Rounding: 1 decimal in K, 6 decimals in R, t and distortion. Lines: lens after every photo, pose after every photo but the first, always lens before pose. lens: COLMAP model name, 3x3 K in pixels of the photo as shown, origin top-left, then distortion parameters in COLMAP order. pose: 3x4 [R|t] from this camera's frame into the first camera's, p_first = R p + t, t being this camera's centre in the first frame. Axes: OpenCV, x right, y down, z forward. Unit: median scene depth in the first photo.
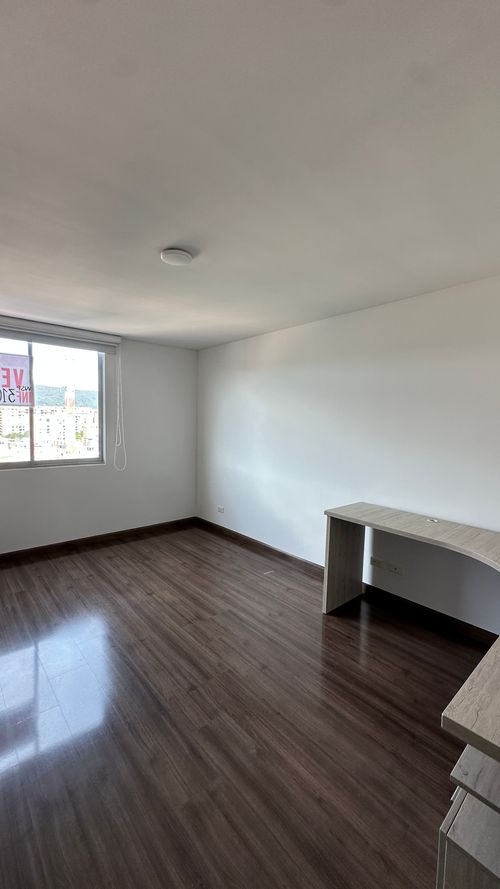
lens RADIAL K [[356.7, 0, 250.5], [0, 356.7, 442.8], [0, 0, 1]] dist [-0.001419, 0.000606]
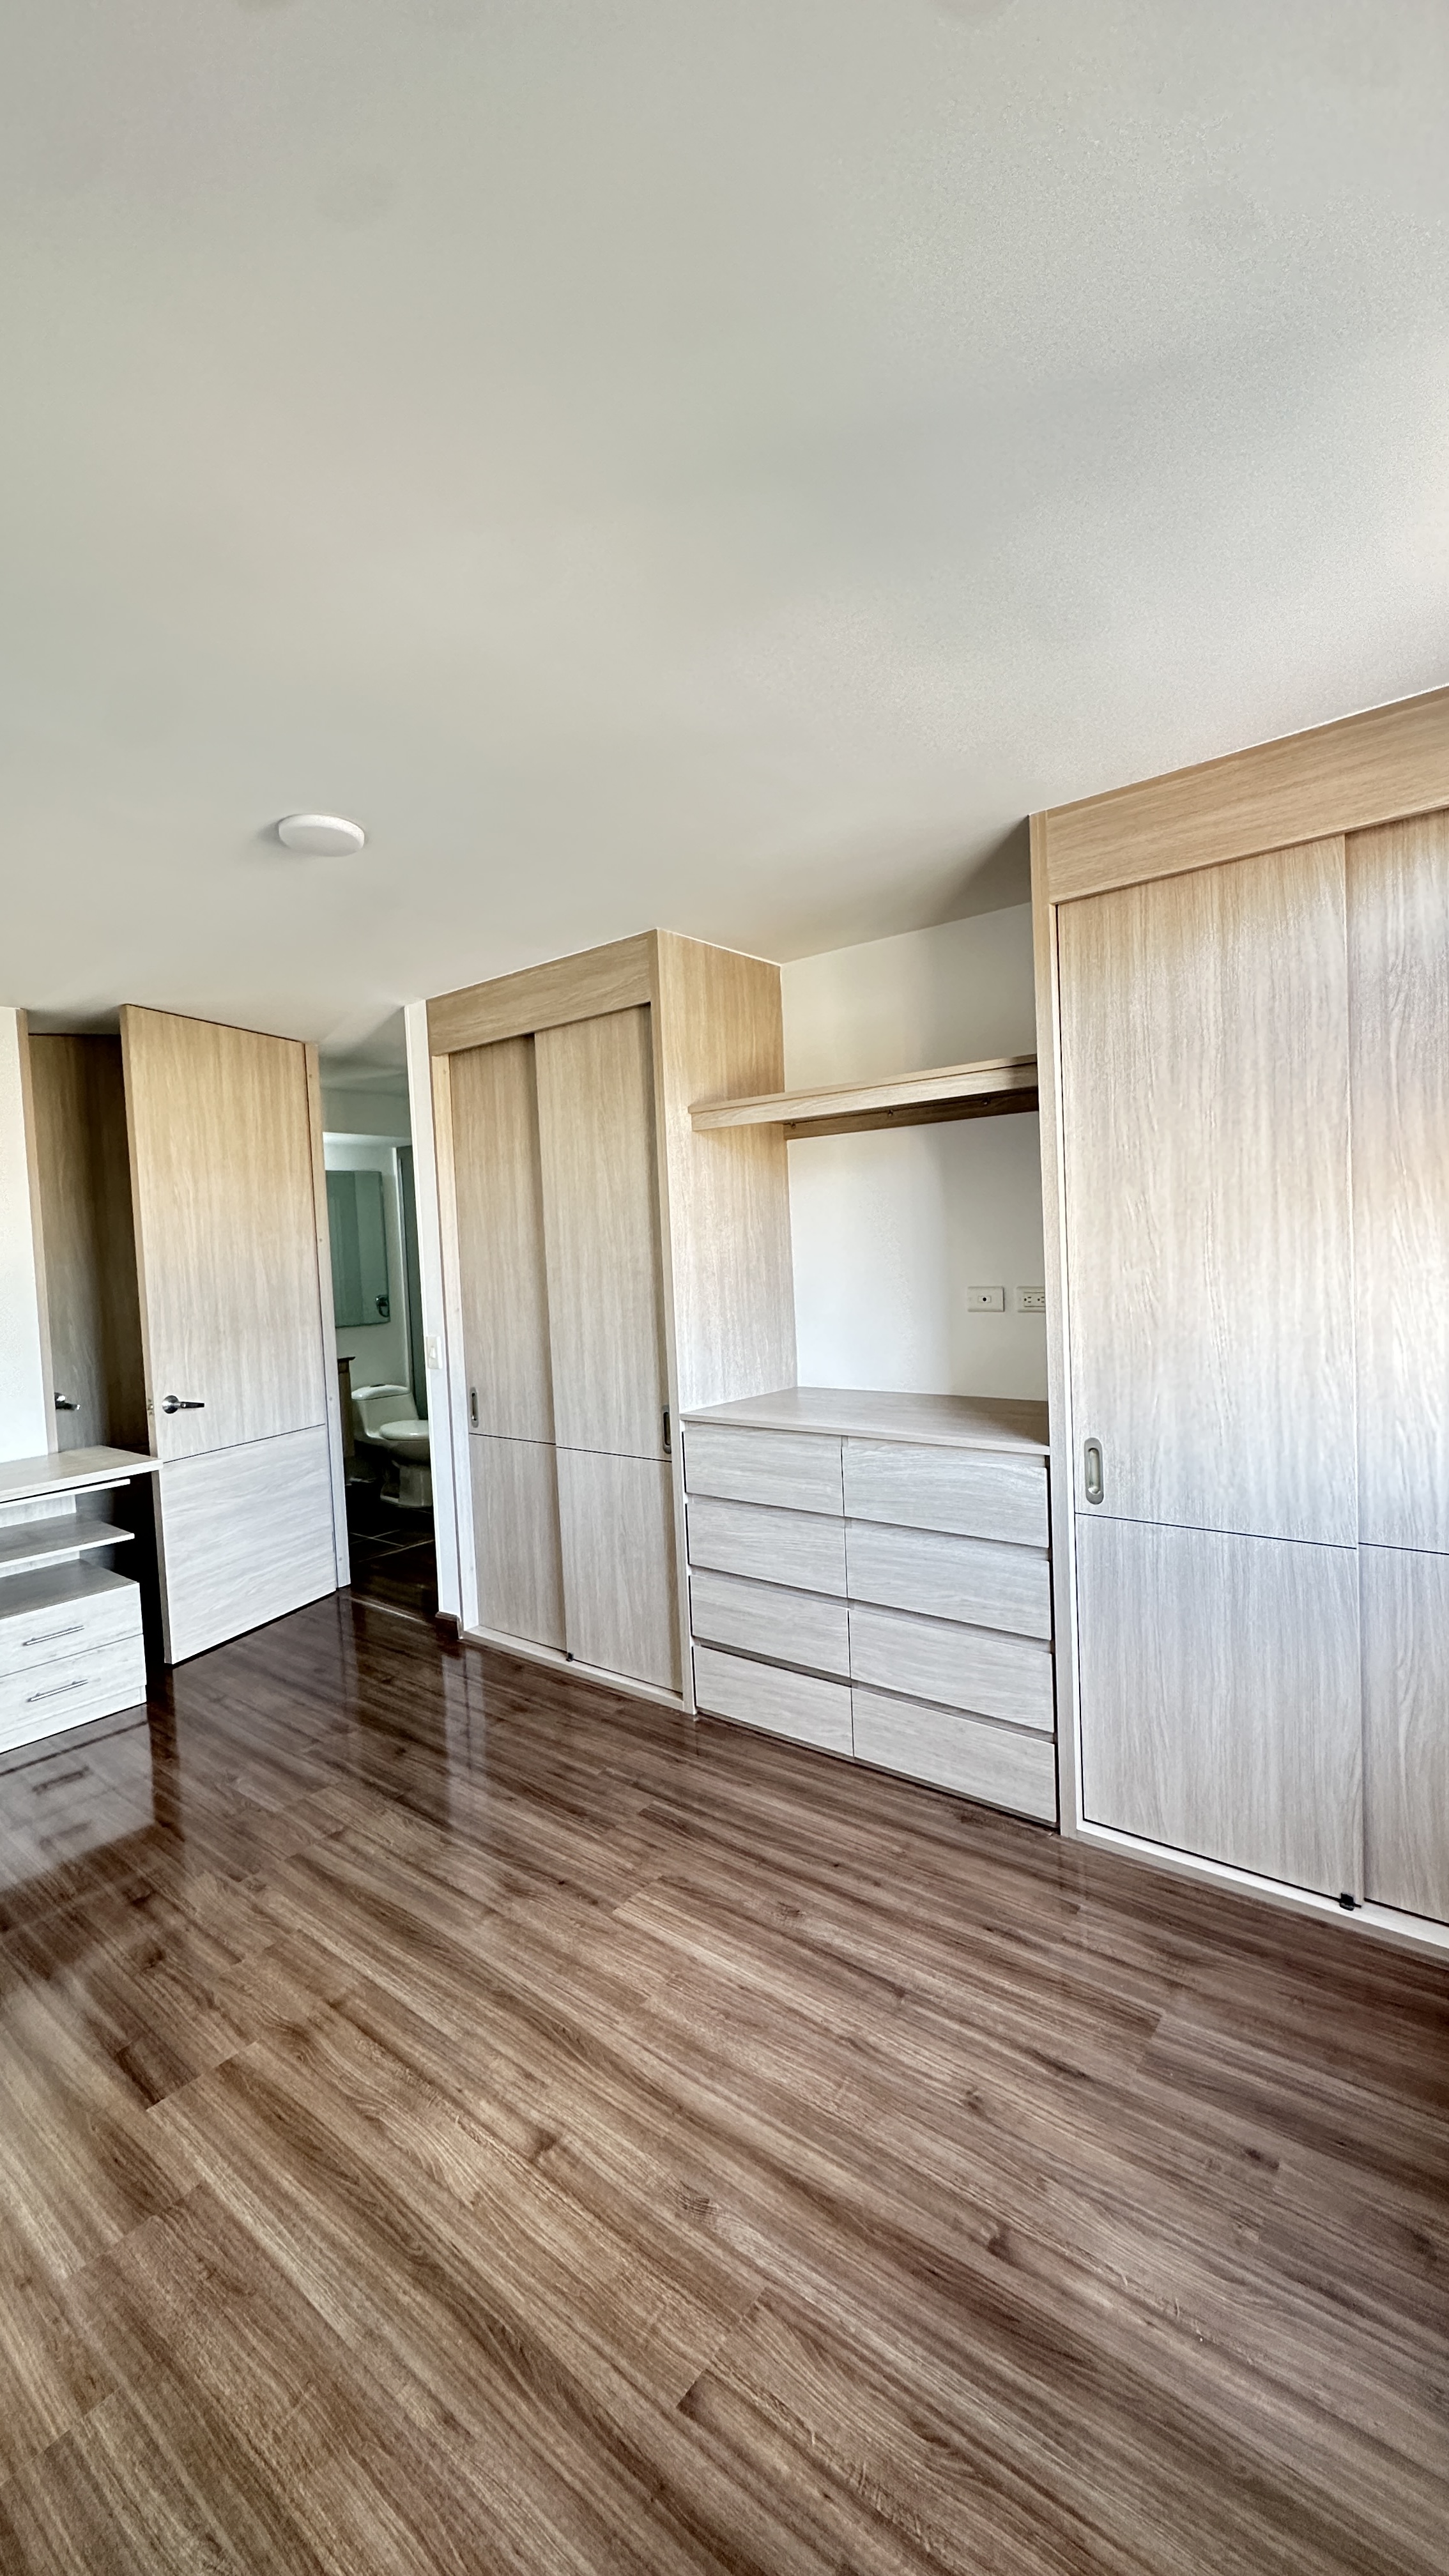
lens RADIAL K [[1033.6, 0, 726.1], [0, 1033.6, 1283.0], [0, 0, 1]] dist [-0.001419, 0.000606]
pose [[-0.985151, 0.025580, -0.169775, -0.310513], [0.011061, 0.996241, 0.085919, -0.095280], [0.171335, 0.082766, -0.981730, 1.610249]]
